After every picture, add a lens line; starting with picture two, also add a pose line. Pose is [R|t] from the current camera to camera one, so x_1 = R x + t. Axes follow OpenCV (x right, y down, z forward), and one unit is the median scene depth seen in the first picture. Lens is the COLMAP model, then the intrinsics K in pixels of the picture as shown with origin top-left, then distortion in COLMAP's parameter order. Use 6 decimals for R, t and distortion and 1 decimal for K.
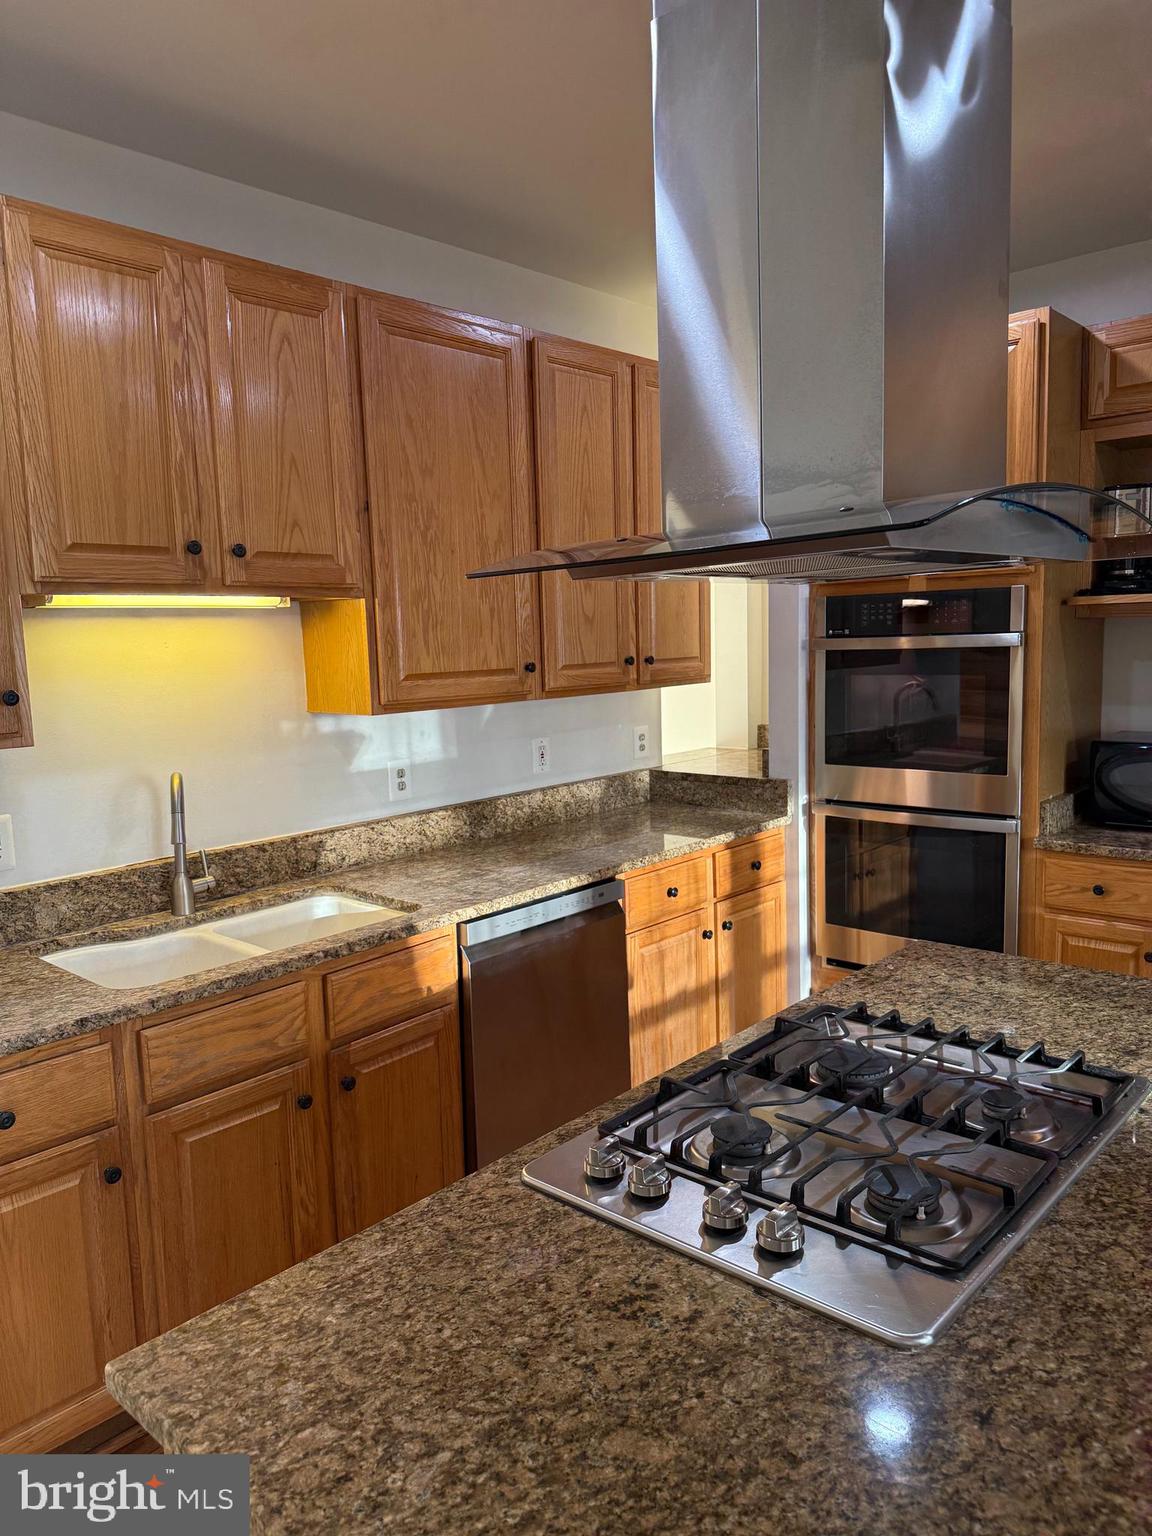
lens RADIAL K [[1077.1, 0, 576.0], [0, 1077.1, 768.0], [0, 0, 1]] dist [0.076097, -0.130385]
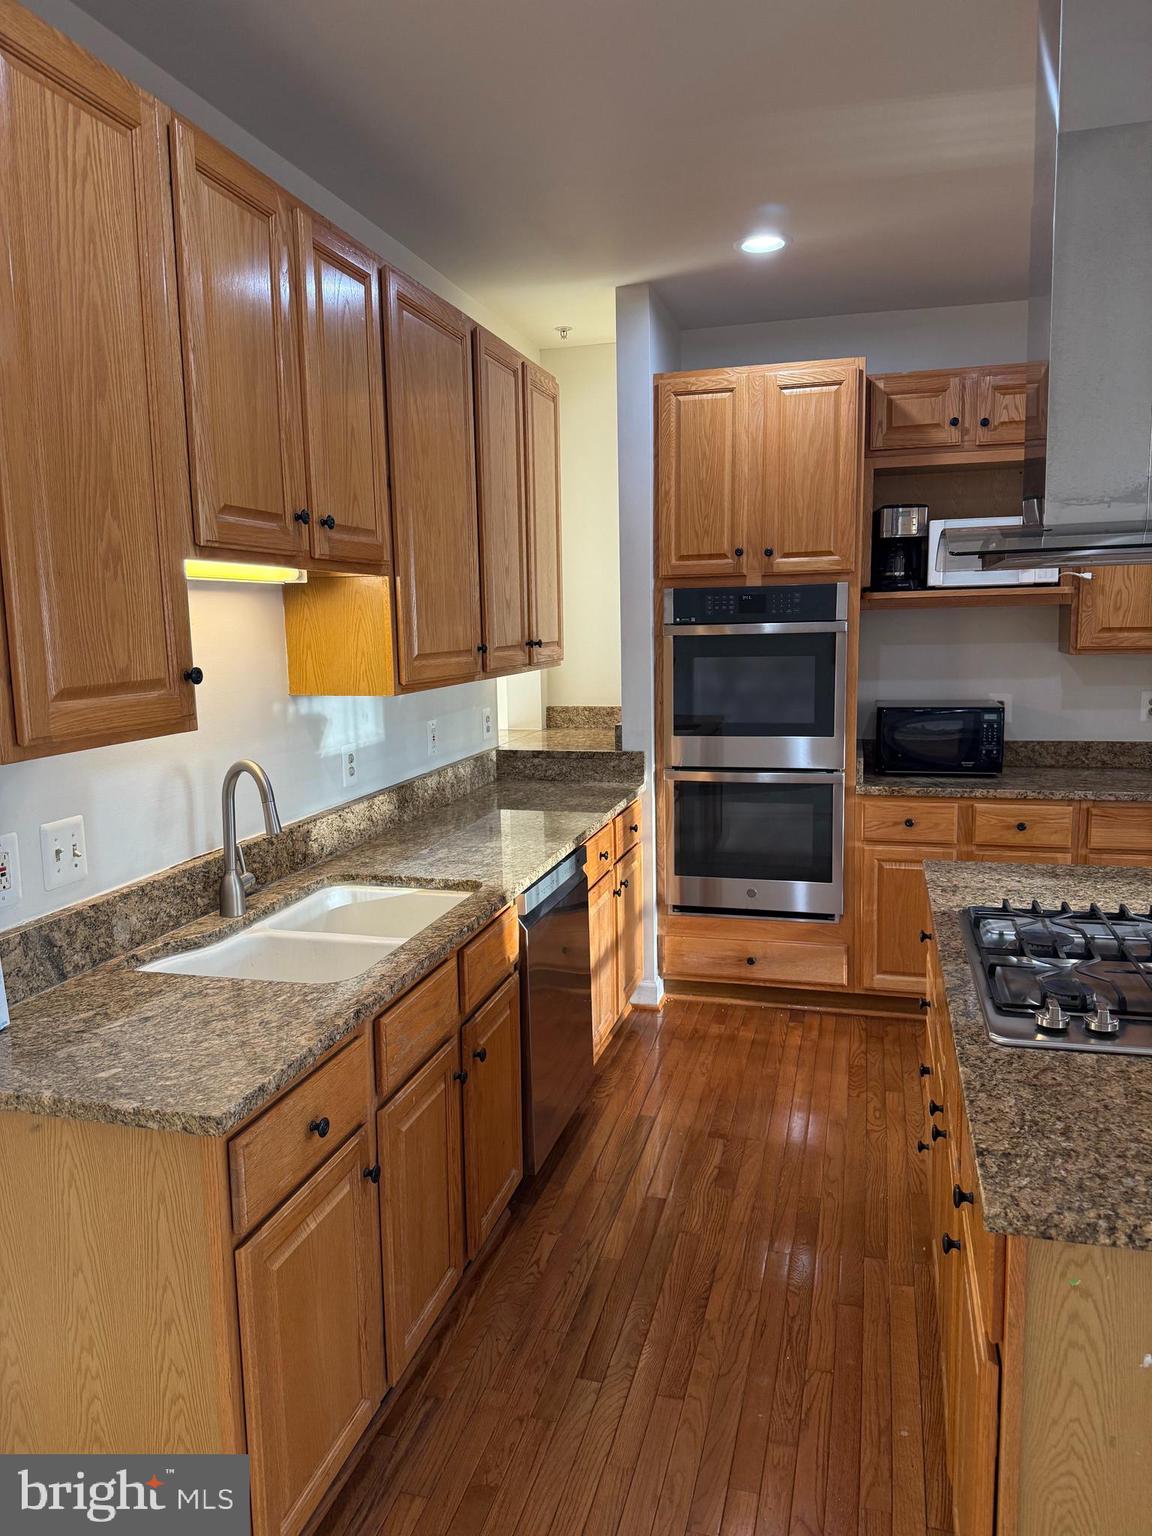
lens RADIAL K [[1075.5, 0, 576.0], [0, 1075.5, 768.0], [0, 0, 1]] dist [0.093993, -0.128024]
pose [[0.889381, -0.050729, 0.454344, -0.441865], [0.048774, 0.998681, 0.016032, 0.008387], [-0.454558, 0.007901, 0.890682, 0.043996]]
